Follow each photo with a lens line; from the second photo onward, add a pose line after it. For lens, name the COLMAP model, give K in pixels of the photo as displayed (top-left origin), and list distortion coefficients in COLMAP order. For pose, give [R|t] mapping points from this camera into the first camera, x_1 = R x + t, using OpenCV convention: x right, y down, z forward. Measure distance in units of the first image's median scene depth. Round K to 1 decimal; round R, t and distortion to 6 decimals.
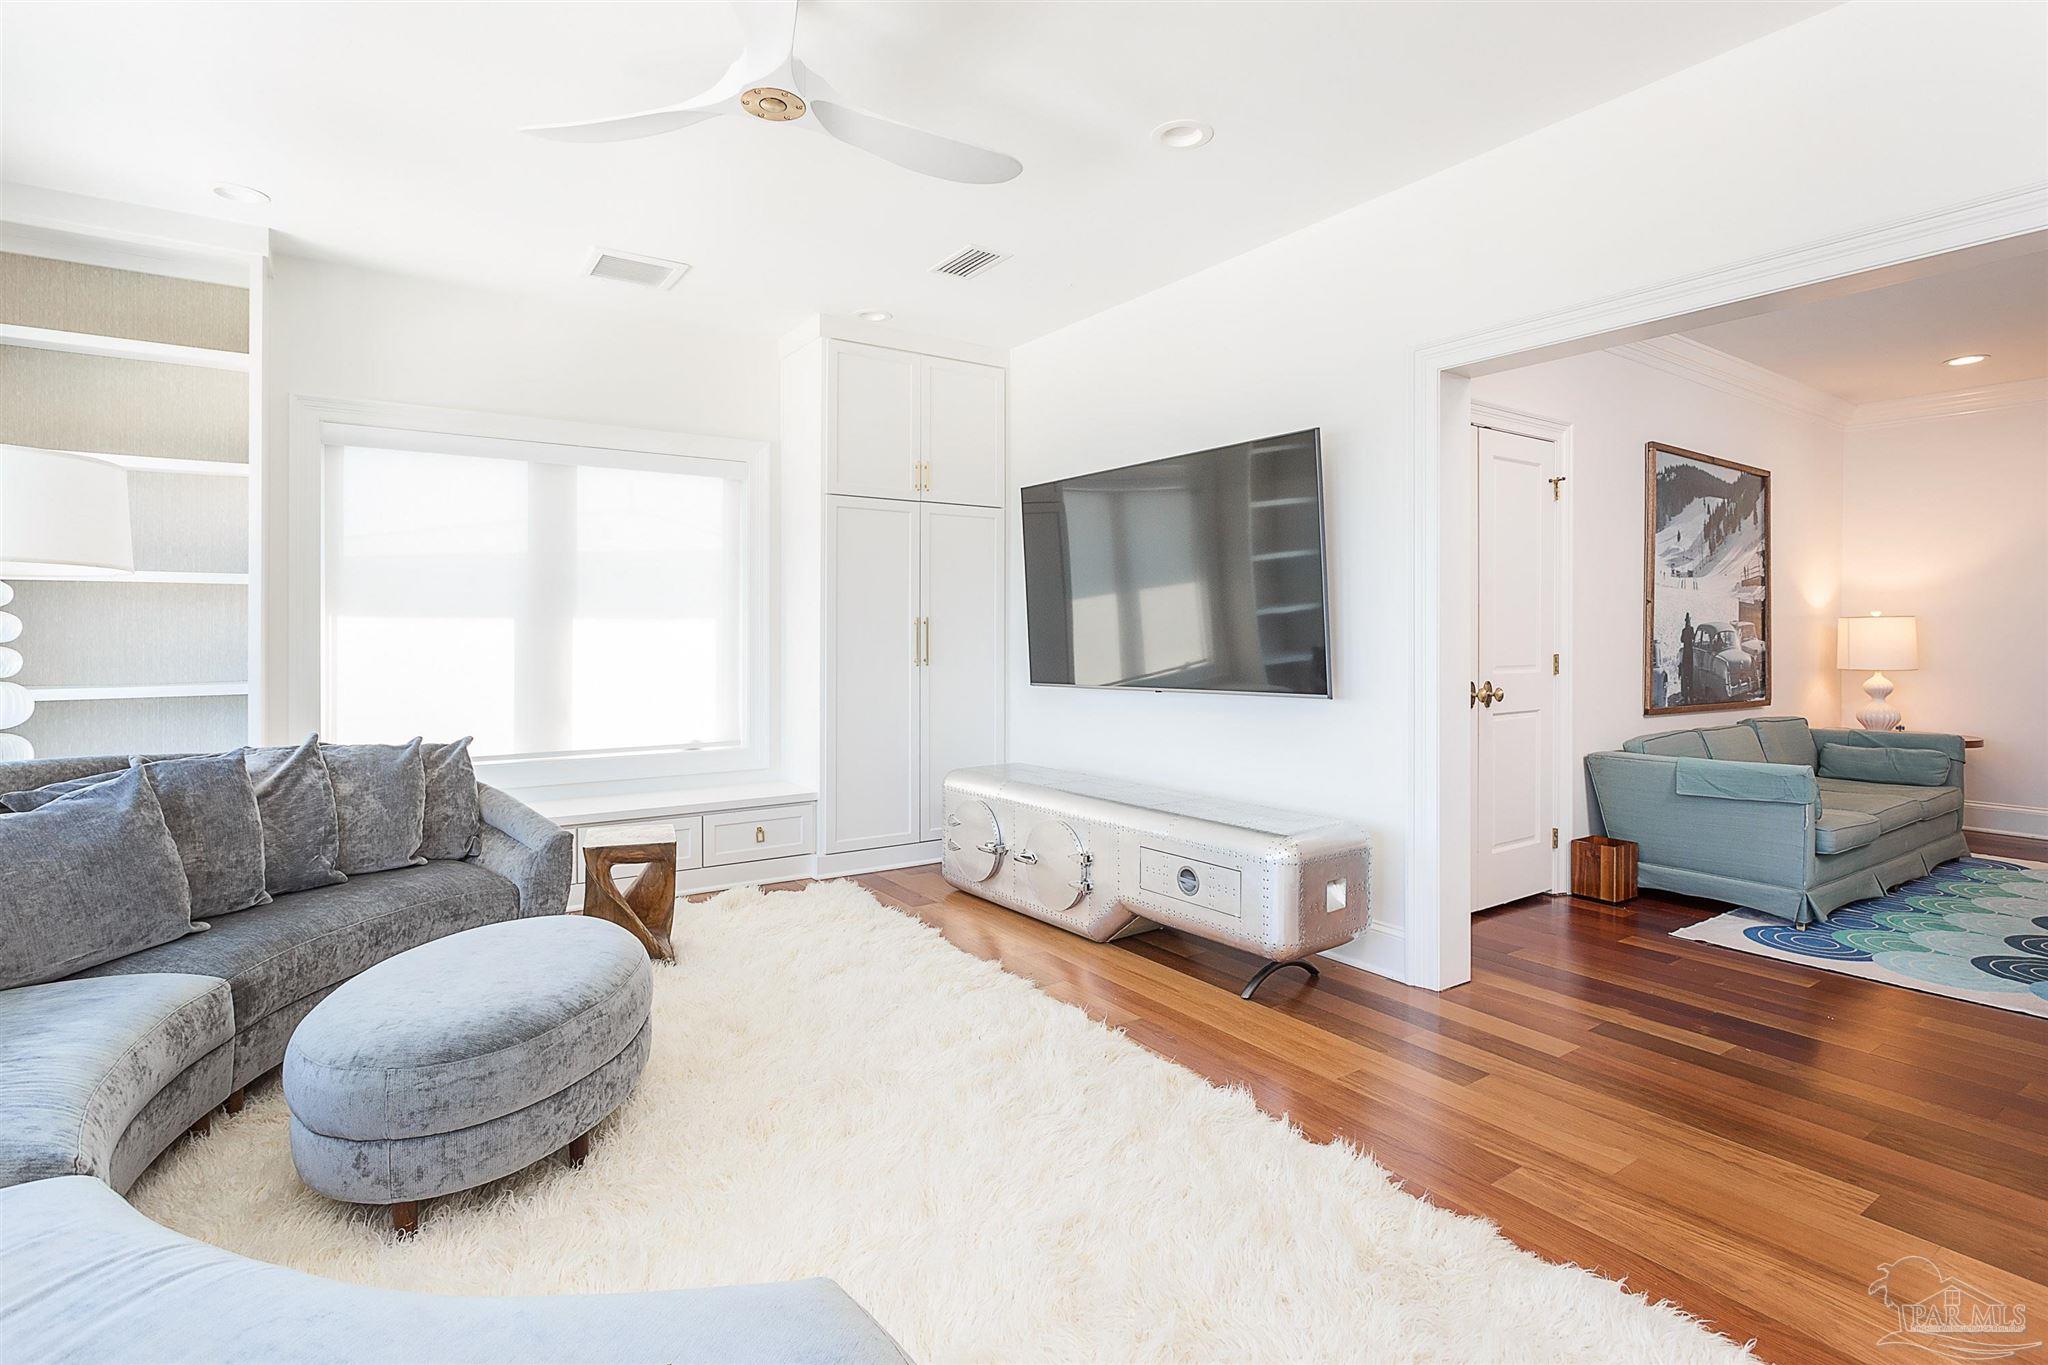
lens RADIAL K [[1002.5, 0, 1025.0], [0, 1002.5, 654.3], [0, 0, 1]] dist [-0.000510, -0.000076]
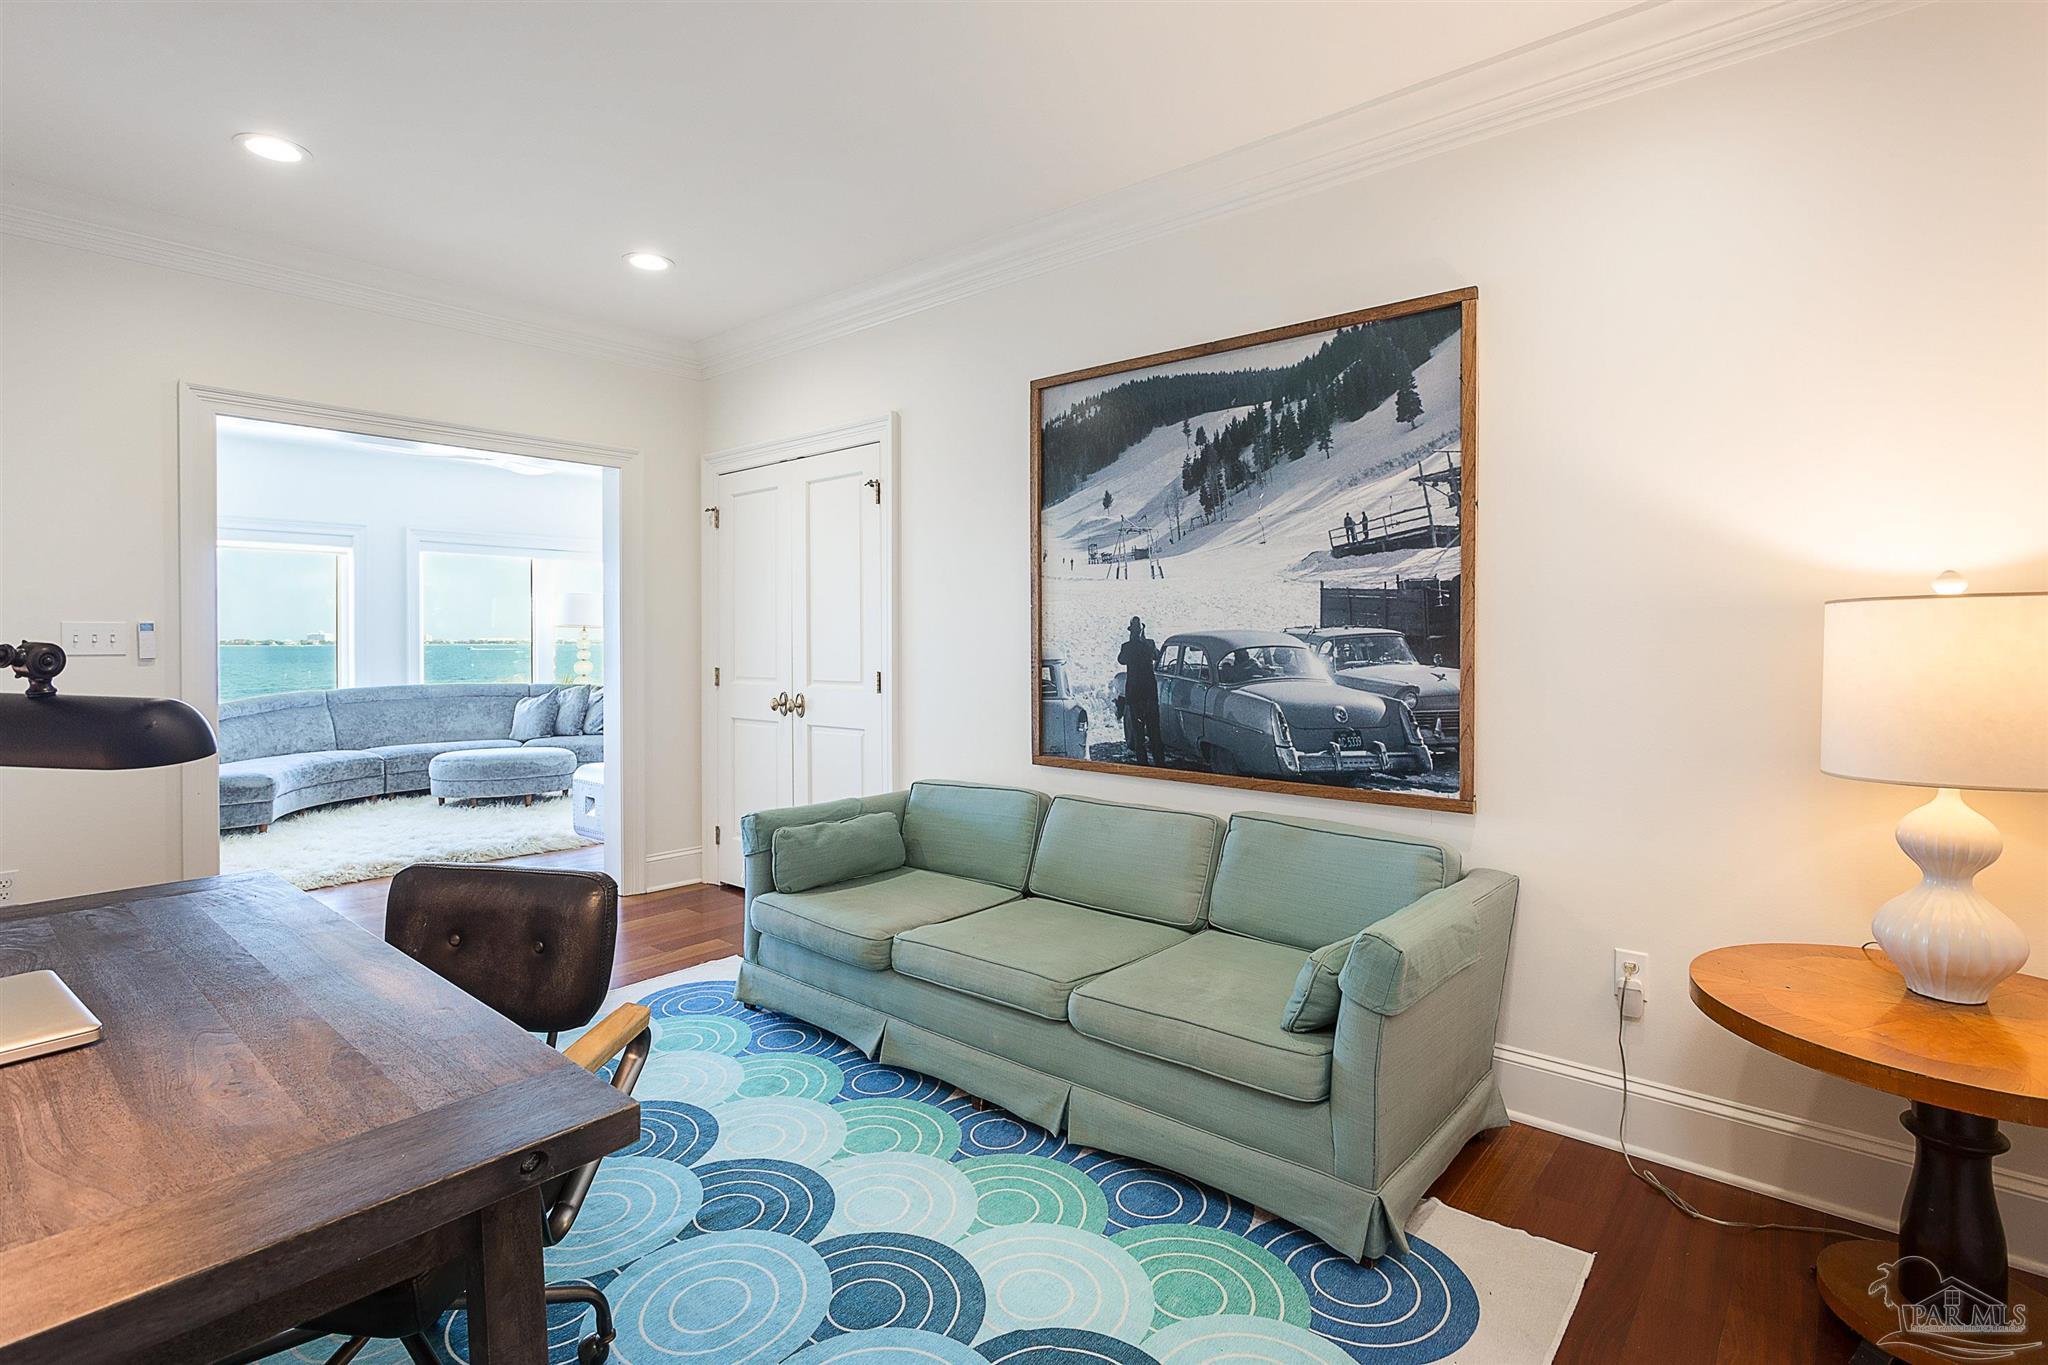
lens RADIAL K [[1002.5, 0, 1025.0], [0, 1002.5, 654.3], [0, 0, 1]] dist [-0.000510, -0.000076]
pose [[0.253475, 0.011743, -0.967271, 1.247799], [-0.015652, 0.999845, 0.008037, -0.022225], [0.967215, 0.013103, 0.253620, 0.774635]]
